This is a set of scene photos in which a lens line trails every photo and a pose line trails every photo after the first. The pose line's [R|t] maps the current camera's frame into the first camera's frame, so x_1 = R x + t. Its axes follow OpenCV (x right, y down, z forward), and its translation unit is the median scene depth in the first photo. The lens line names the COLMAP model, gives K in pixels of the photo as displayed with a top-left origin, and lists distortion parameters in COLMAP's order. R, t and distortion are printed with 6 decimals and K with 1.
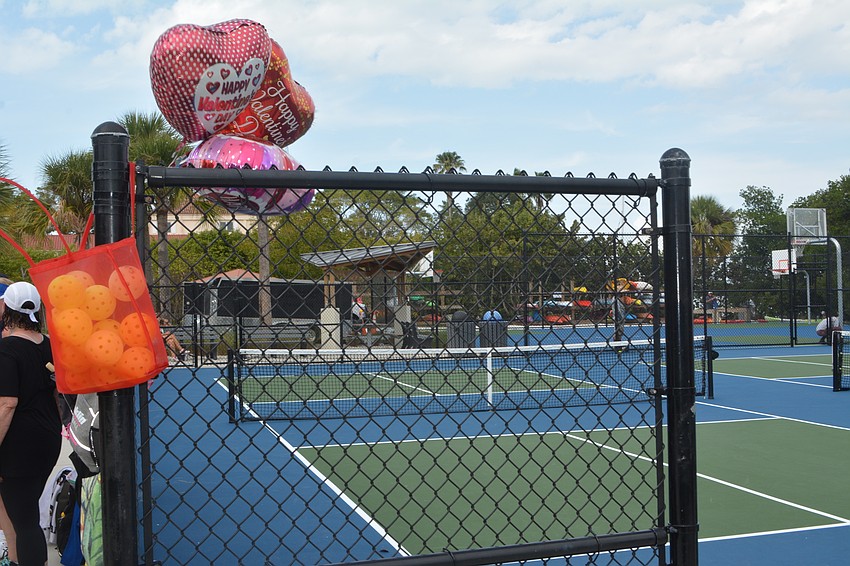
lens RADIAL K [[936.2, 0, 428.4], [0, 936.2, 280.2], [0, 0, 1]] dist [-0.056173, 0.000000]
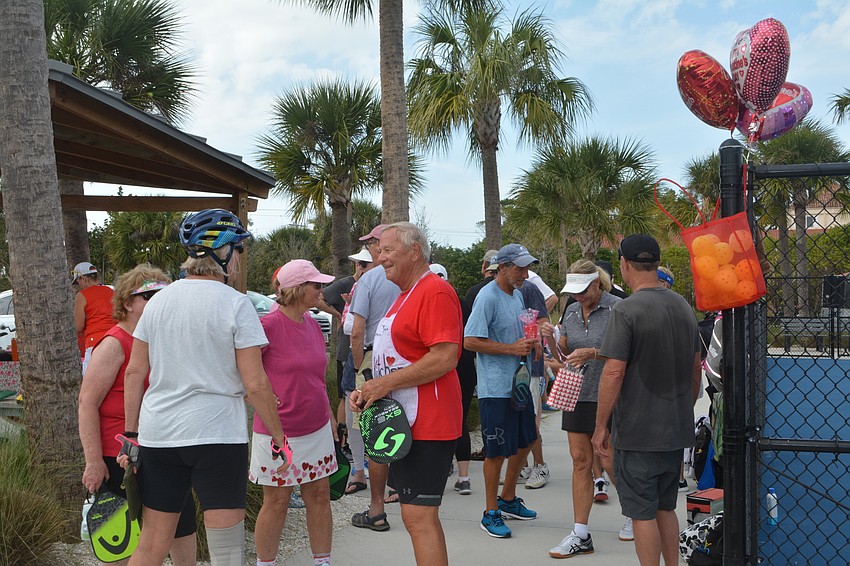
lens RADIAL K [[936.2, 0, 428.6], [0, 936.2, 283.5], [0, 0, 1]] dist [-0.056173, 0.000000]
pose [[0.787800, 0.010757, -0.615838, 0.217475], [-0.006488, 0.999937, 0.009166, 0.060632], [0.615898, -0.003225, 0.787820, -0.534267]]
